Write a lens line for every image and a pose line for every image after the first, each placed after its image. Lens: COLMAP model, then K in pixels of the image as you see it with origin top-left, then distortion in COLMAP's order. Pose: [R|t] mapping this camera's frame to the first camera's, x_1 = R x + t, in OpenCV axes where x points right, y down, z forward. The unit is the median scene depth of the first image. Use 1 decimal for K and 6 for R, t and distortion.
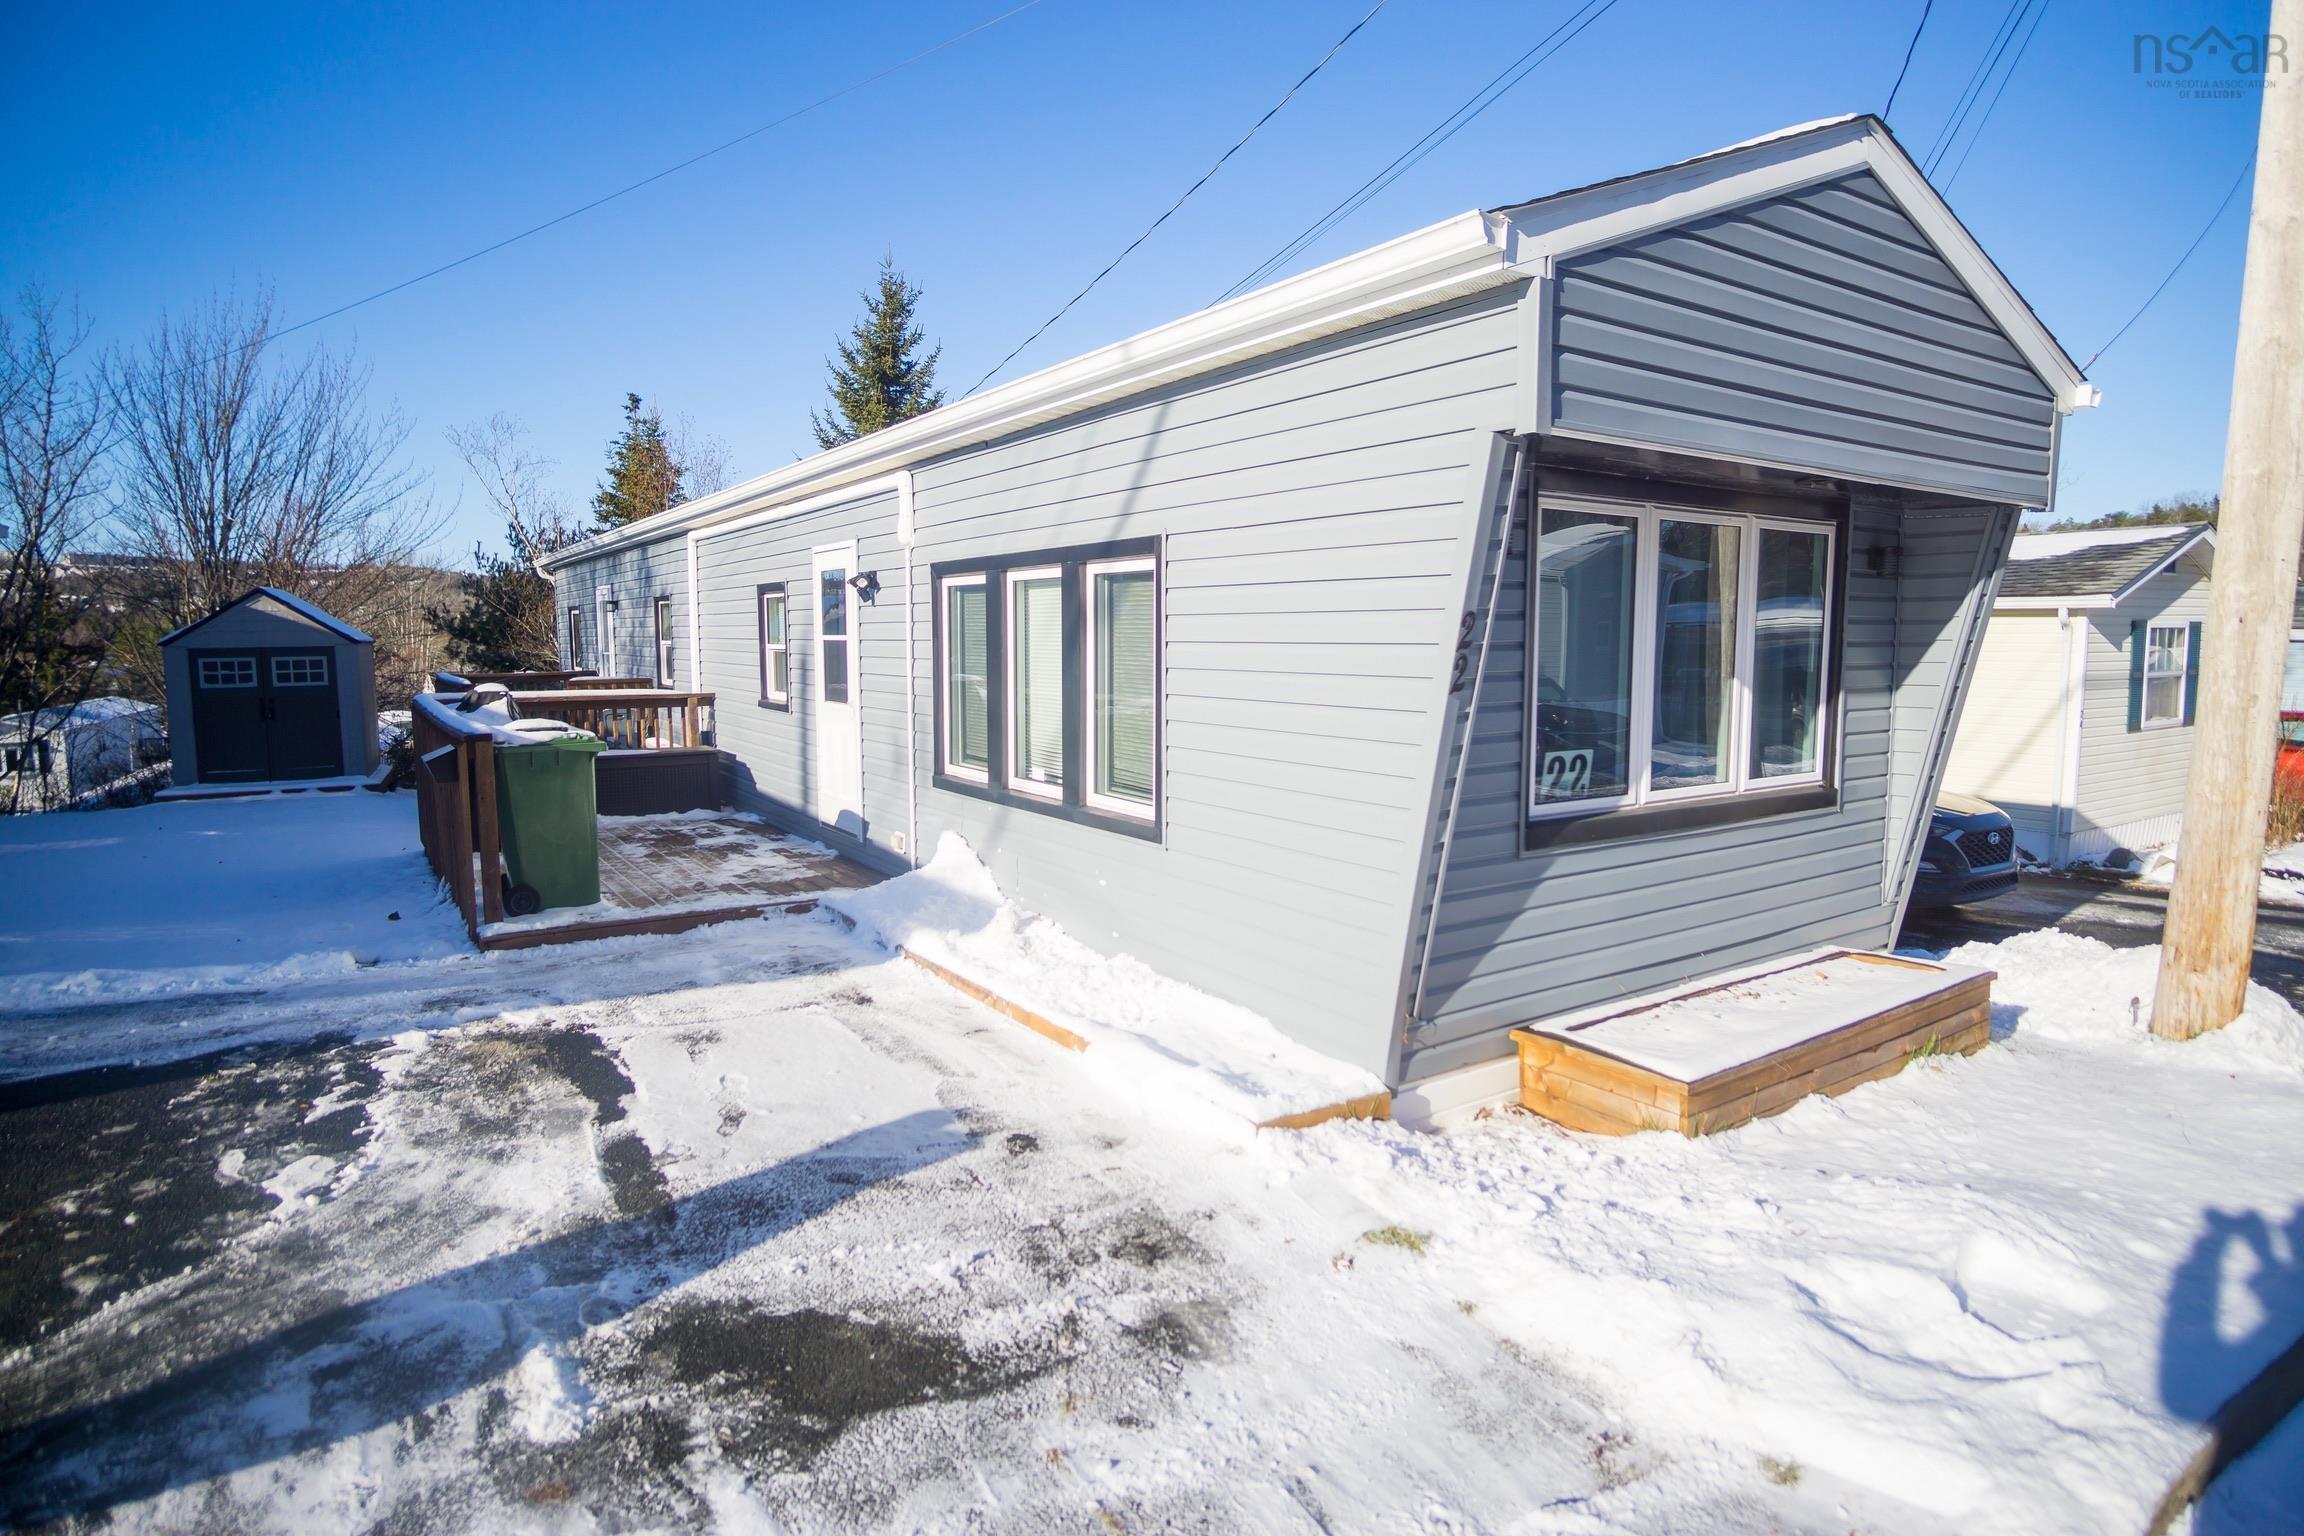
lens RADIAL K [[1246.0, 0, 1159.7], [0, 1246.0, 752.4], [0, 0, 1]] dist [-0.025602, 0.003014]
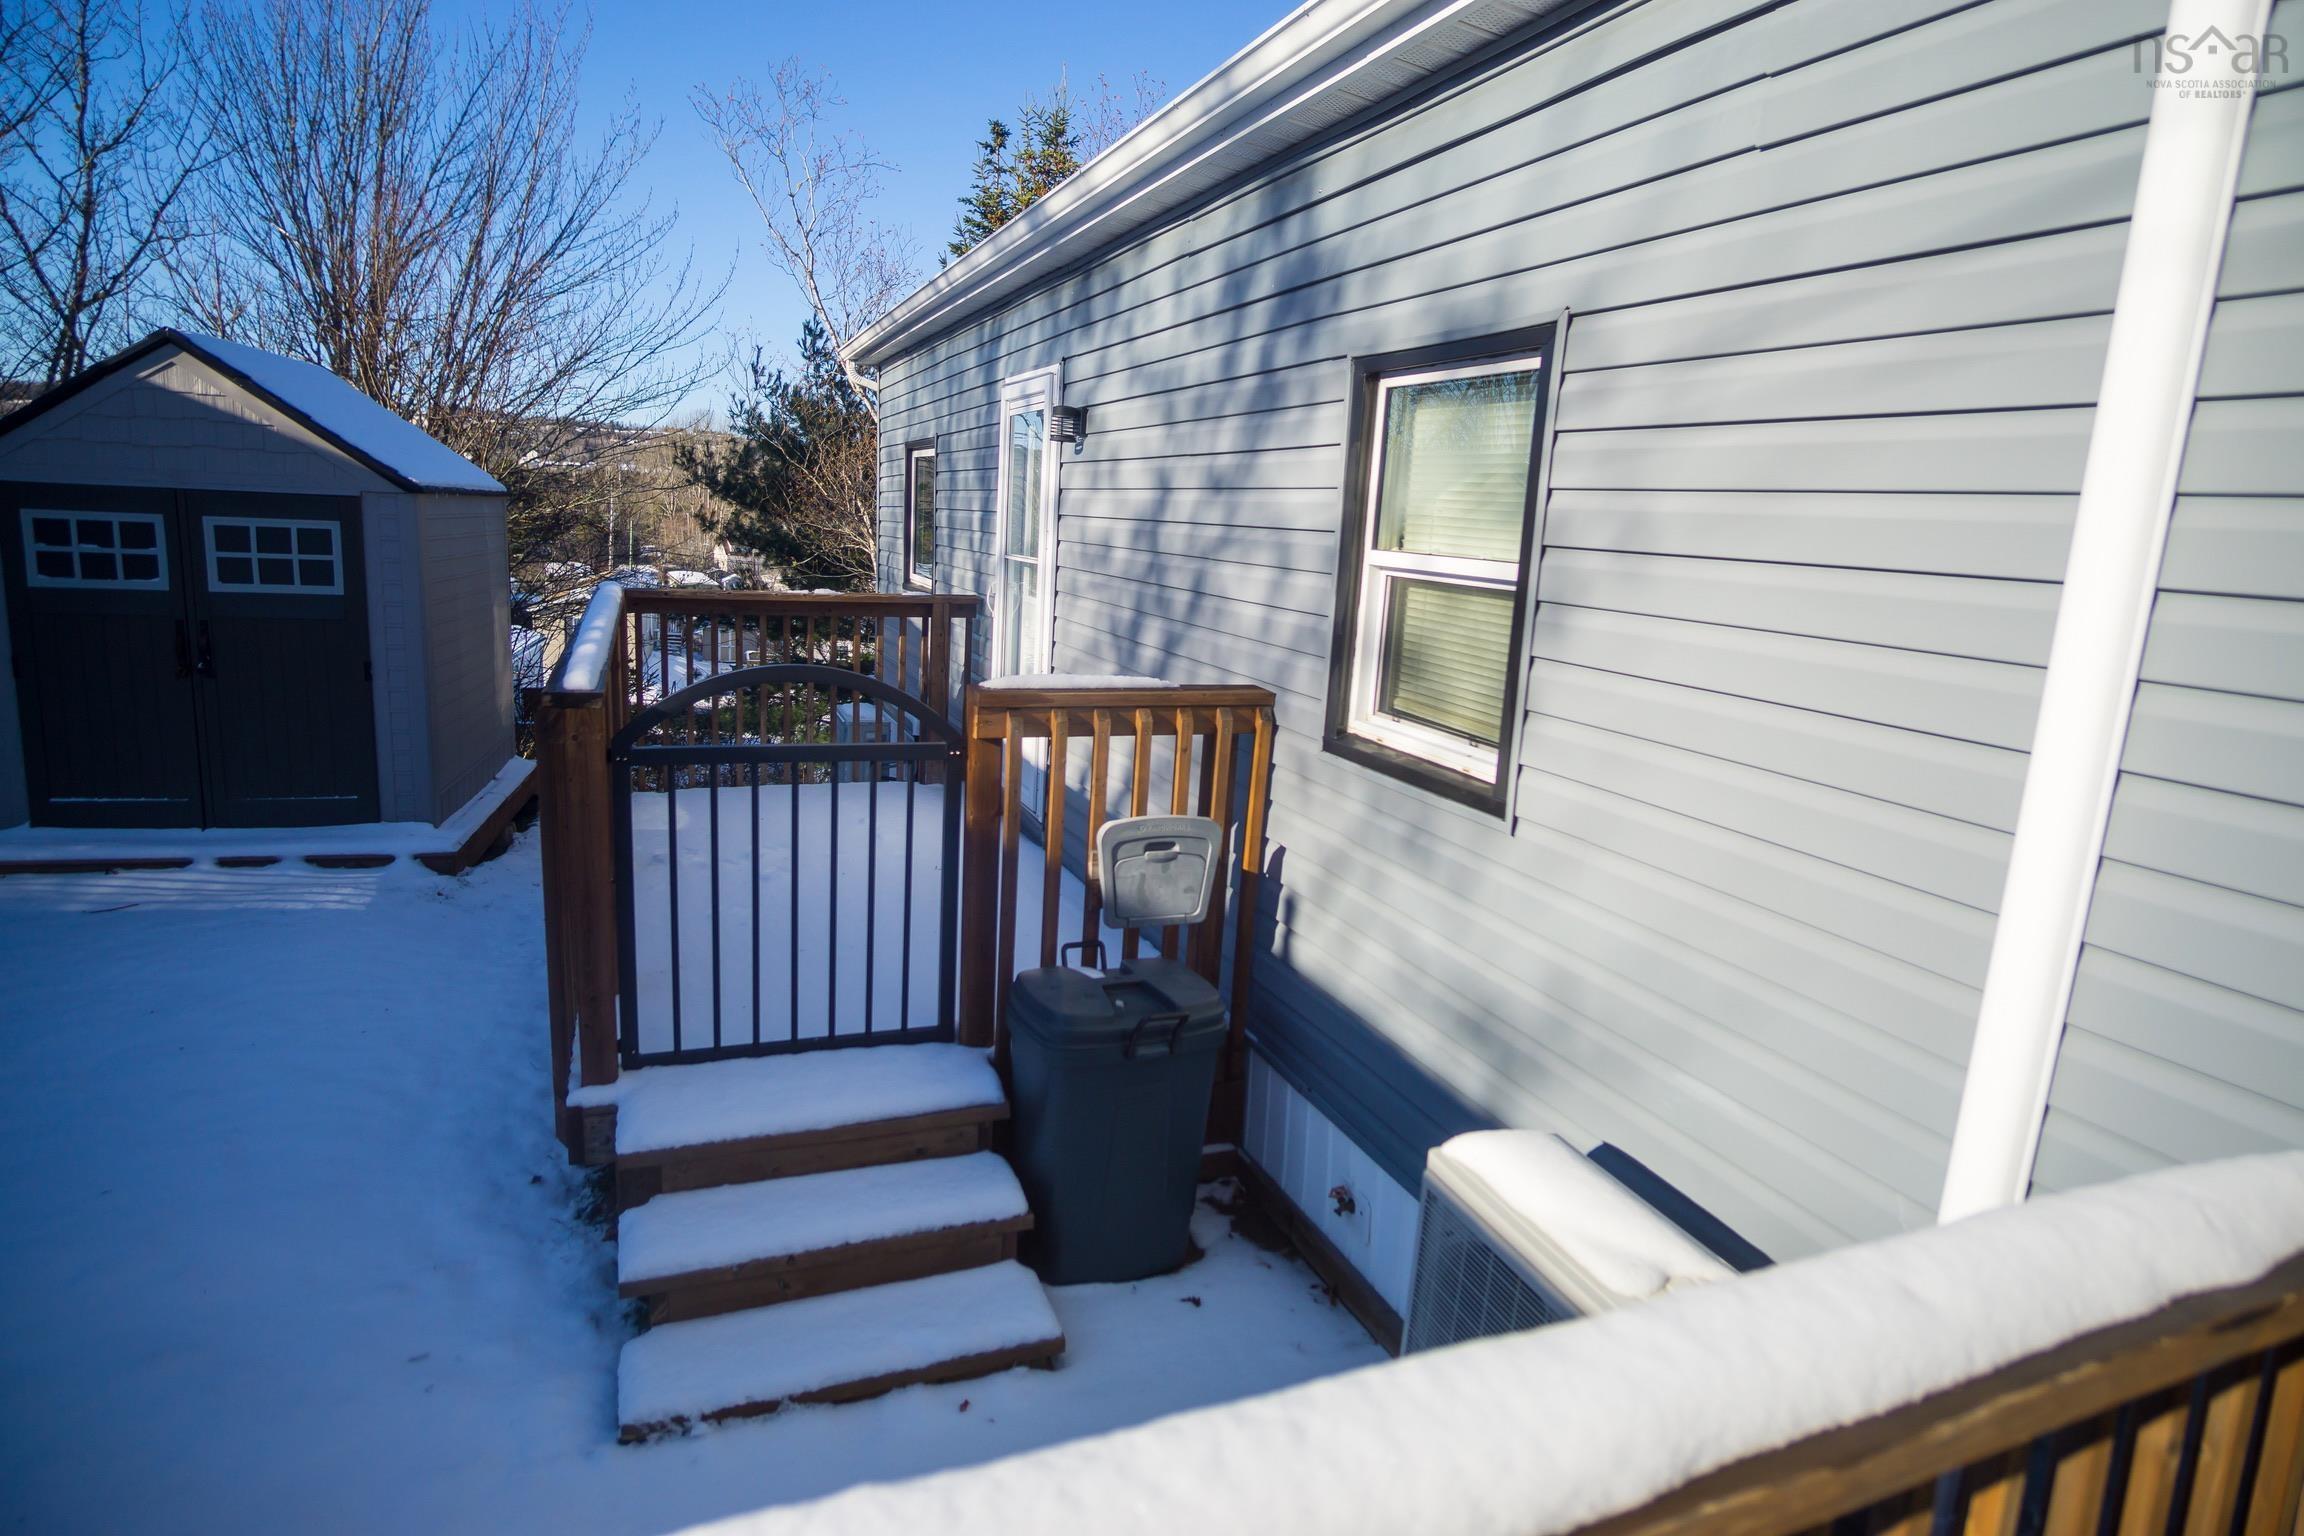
lens RADIAL K [[1205.3, 0, 1153.8], [0, 1205.3, 745.6], [0, 0, 1]] dist [-0.019177, 0.000028]
pose [[0.978000, 0.096364, -0.185014, -0.351373], [-0.081186, 0.992811, 0.087946, -0.062486], [0.192159, -0.070991, 0.978793, 0.682026]]
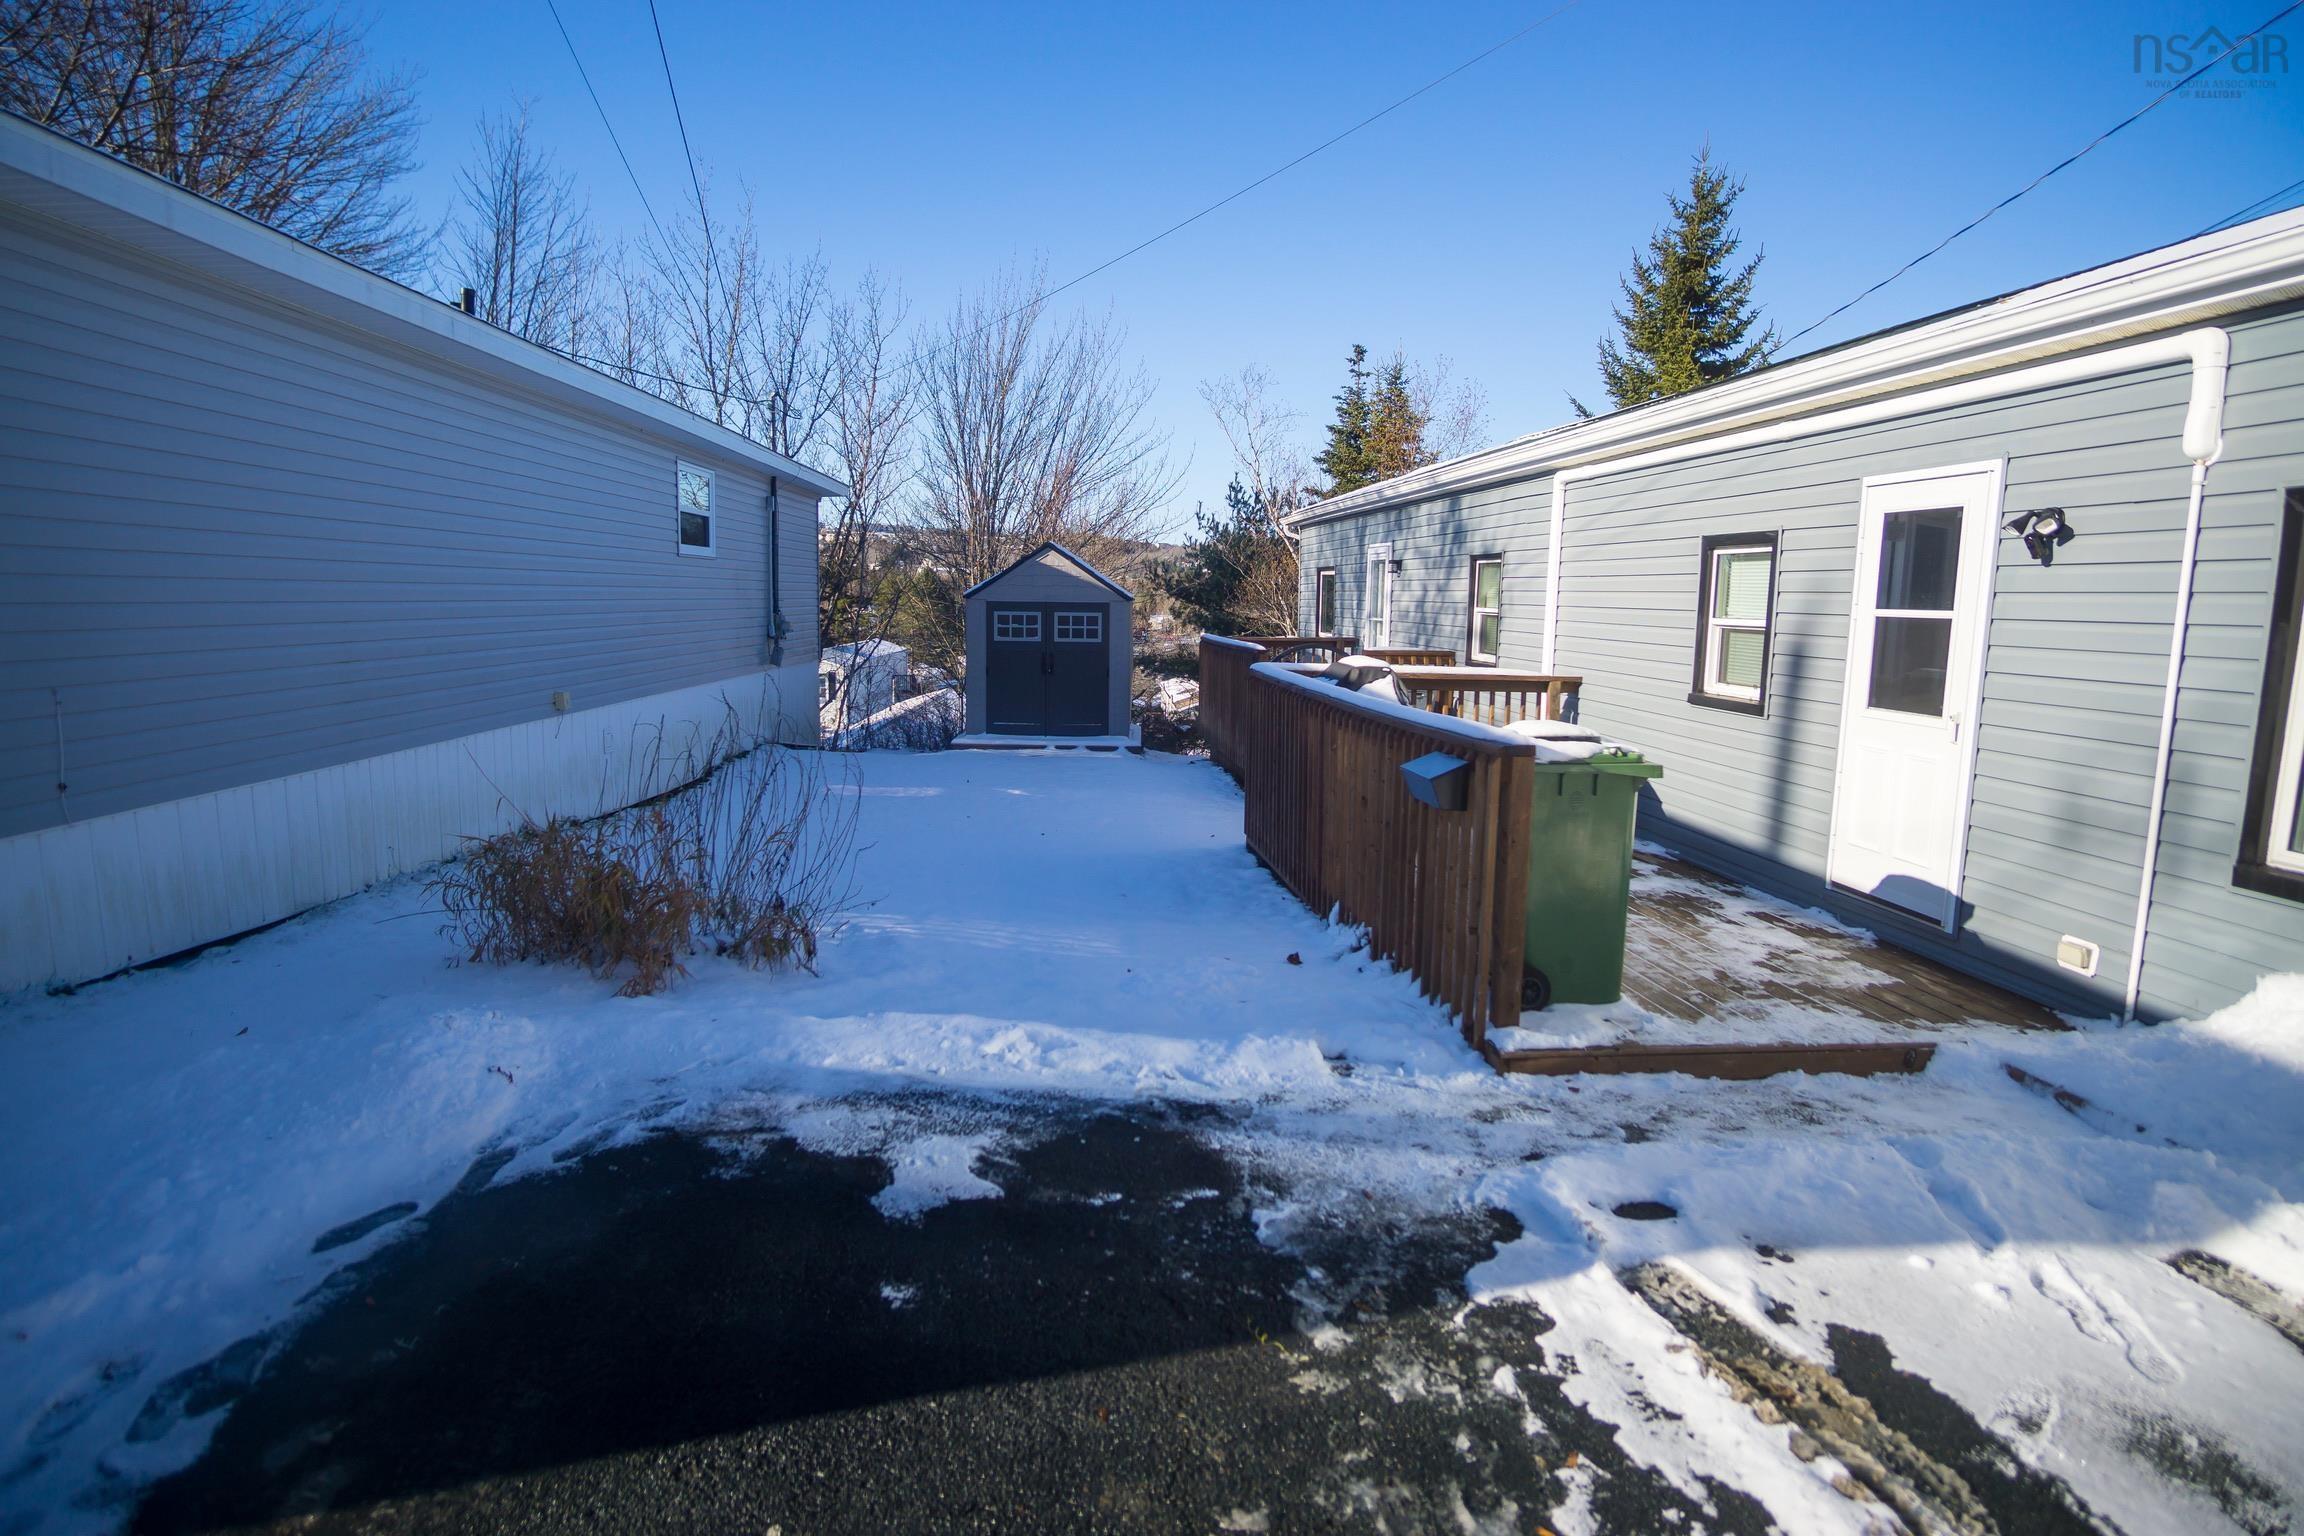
lens RADIAL K [[1246.0, 0, 1159.7], [0, 1246.0, 752.4], [0, 0, 1]] dist [-0.025602, 0.003014]
pose [[0.888100, 0.079653, -0.452696, -0.178812], [-0.068964, 0.996813, 0.040098, -0.010356], [0.454447, -0.004391, 0.890763, 0.137149]]
